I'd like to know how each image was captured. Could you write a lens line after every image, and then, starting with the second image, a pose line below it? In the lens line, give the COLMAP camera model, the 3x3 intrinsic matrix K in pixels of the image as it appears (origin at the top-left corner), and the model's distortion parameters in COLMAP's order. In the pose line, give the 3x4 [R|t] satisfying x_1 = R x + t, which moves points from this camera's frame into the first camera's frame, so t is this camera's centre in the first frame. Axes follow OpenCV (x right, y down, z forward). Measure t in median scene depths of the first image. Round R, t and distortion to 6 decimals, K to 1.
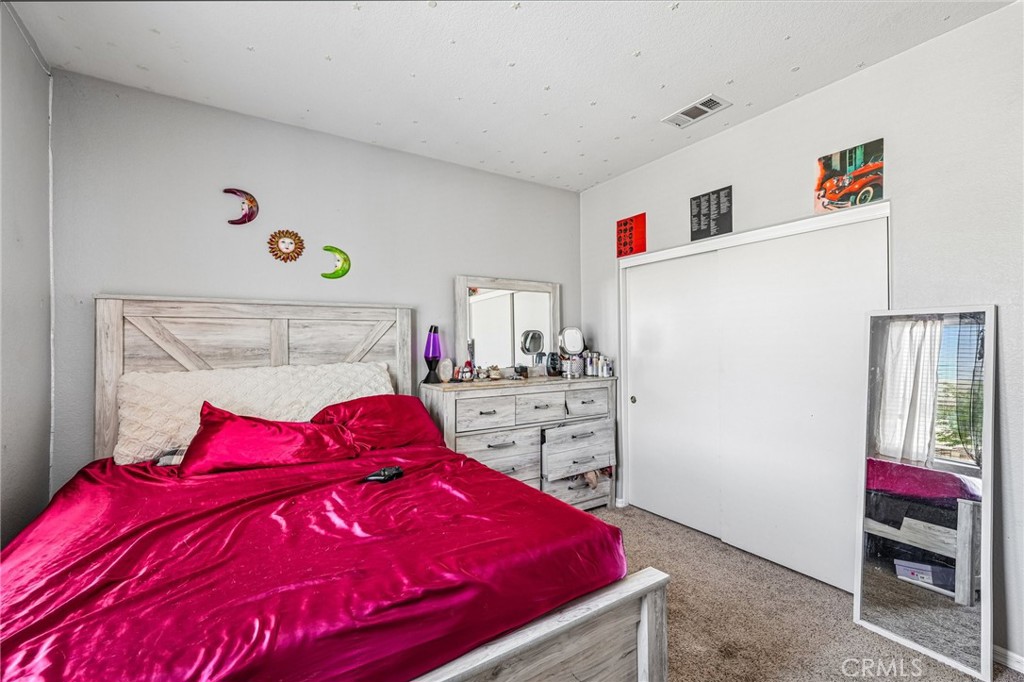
lens RADIAL K [[451.3, 0, 514.1], [0, 451.3, 339.1], [0, 0, 1]] dist [-0.006486, 0.000119]
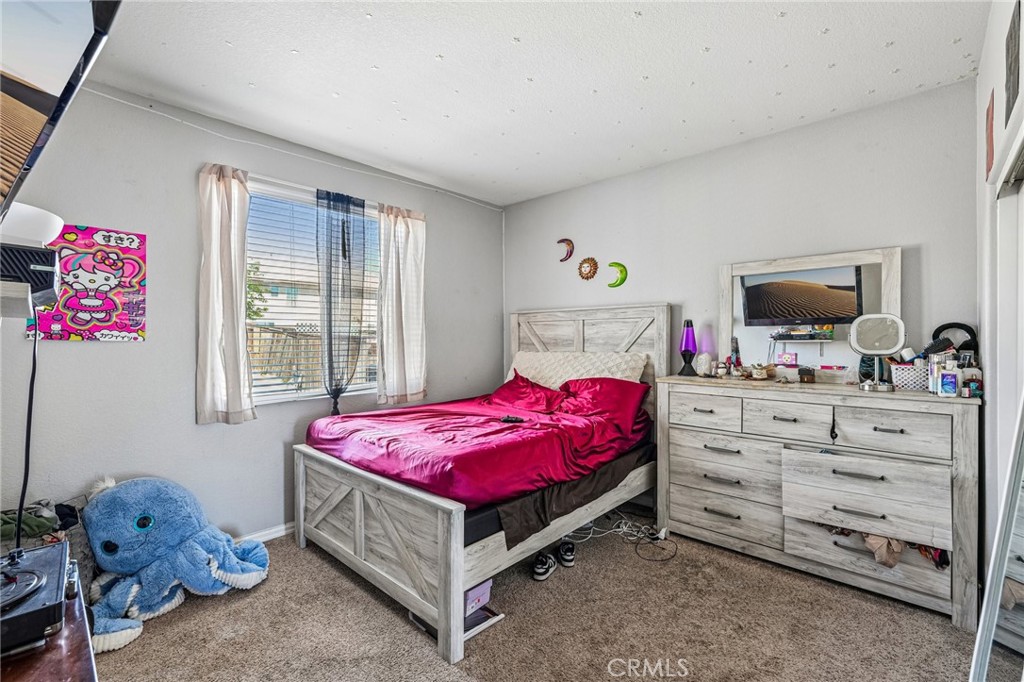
lens RADIAL K [[451.3, 0, 514.1], [0, 451.3, 339.1], [0, 0, 1]] dist [-0.006486, 0.000119]
pose [[0.240350, 0.010530, -0.970629, 0.746291], [0.007750, 0.999888, 0.012766, -0.002418], [0.970655, -0.010591, 0.240242, 0.378524]]
